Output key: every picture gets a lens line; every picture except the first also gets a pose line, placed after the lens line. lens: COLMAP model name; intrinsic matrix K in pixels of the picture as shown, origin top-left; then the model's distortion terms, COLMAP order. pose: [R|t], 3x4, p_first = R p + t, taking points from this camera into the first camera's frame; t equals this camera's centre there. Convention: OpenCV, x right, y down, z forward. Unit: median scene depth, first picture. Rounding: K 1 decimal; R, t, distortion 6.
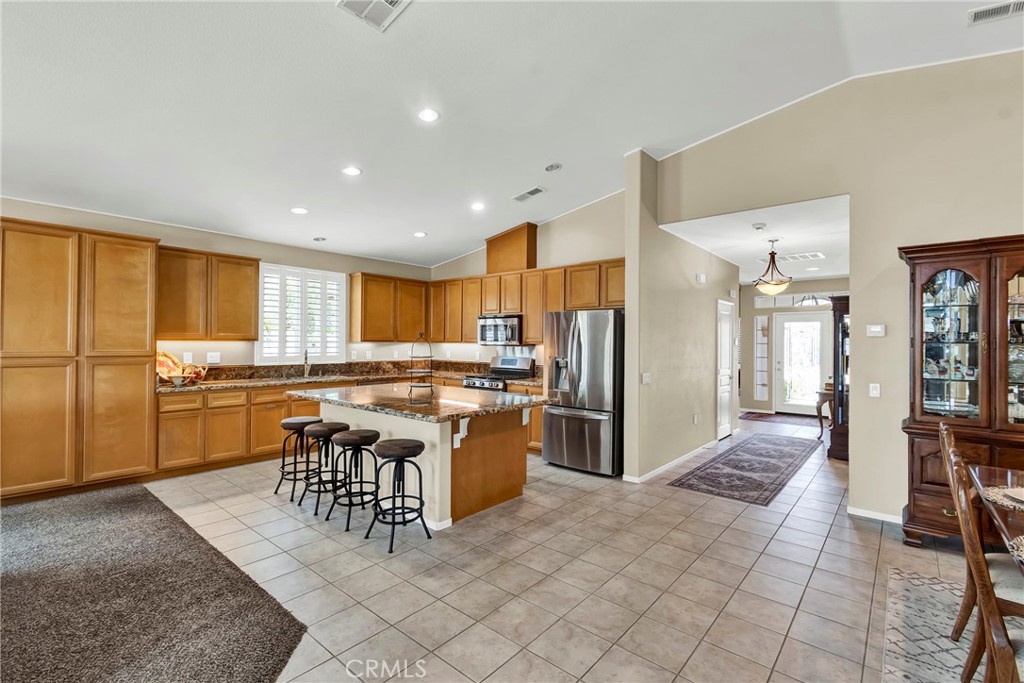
lens RADIAL K [[453.1, 0, 514.8], [0, 453.1, 338.9], [0, 0, 1]] dist [0.001268, -0.000133]
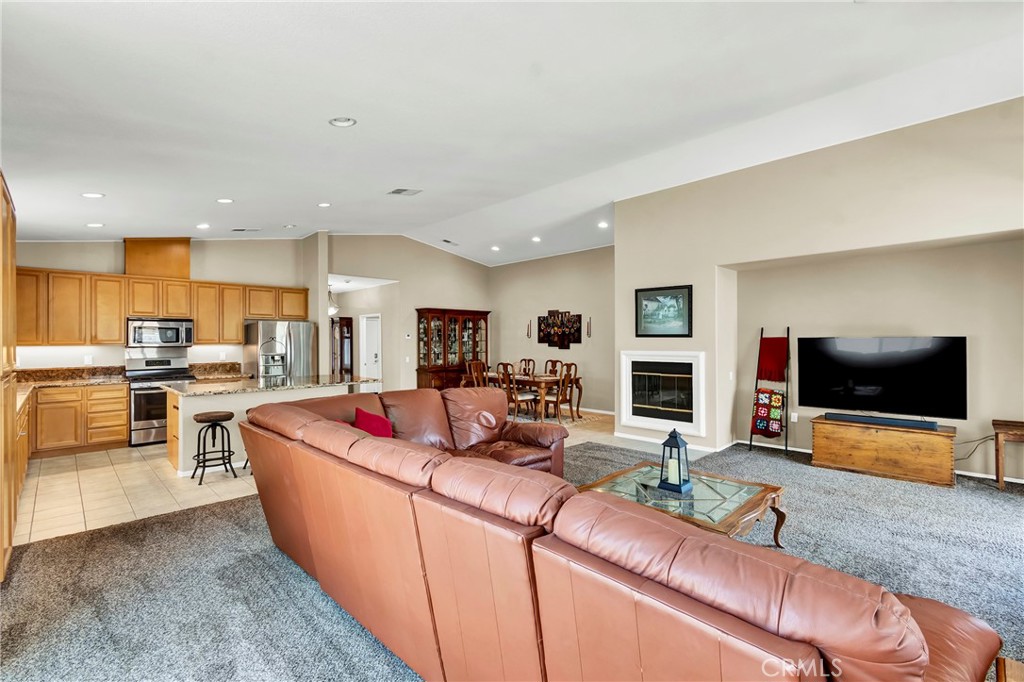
lens RADIAL K [[453.1, 0, 514.8], [0, 453.1, 338.4], [0, 0, 1]] dist [0.001268, -0.000133]
pose [[0.042904, -0.001705, 0.999078, -1.129016], [-0.001279, 0.999998, 0.001762, -0.009357], [-0.999078, -0.001354, 0.042902, 0.144080]]
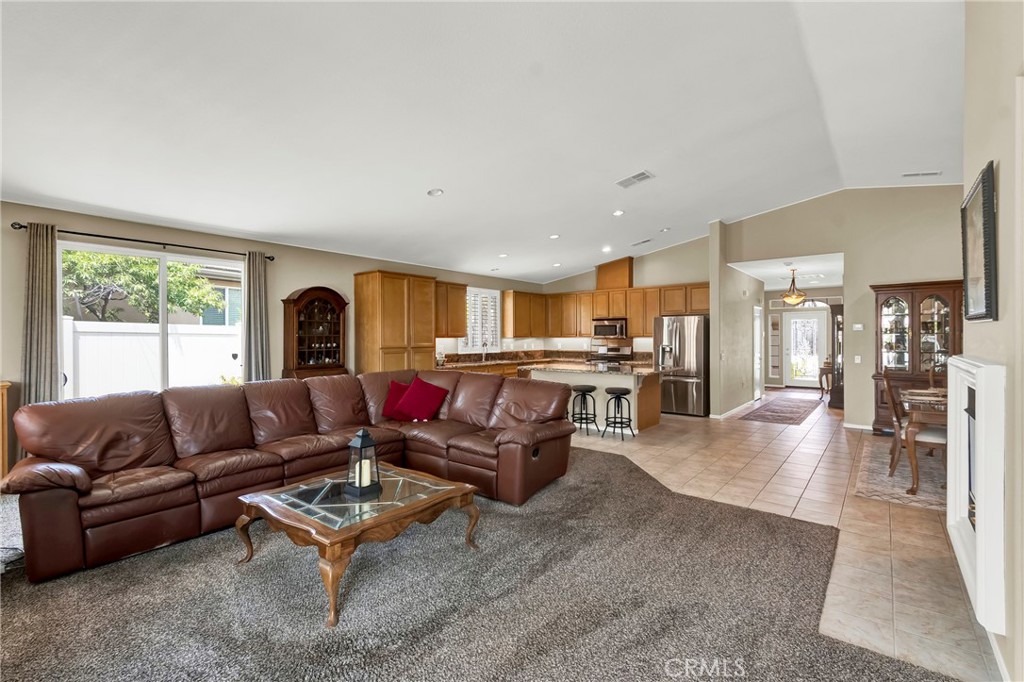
lens RADIAL K [[453.1, 0, 514.8], [0, 453.1, 338.4], [0, 0, 1]] dist [0.001268, -0.000133]
pose [[0.999611, -0.013061, 0.024662, -0.421500], [0.012830, 0.999872, 0.009512, -0.005129], [-0.024784, -0.009192, 0.999651, -0.528003]]
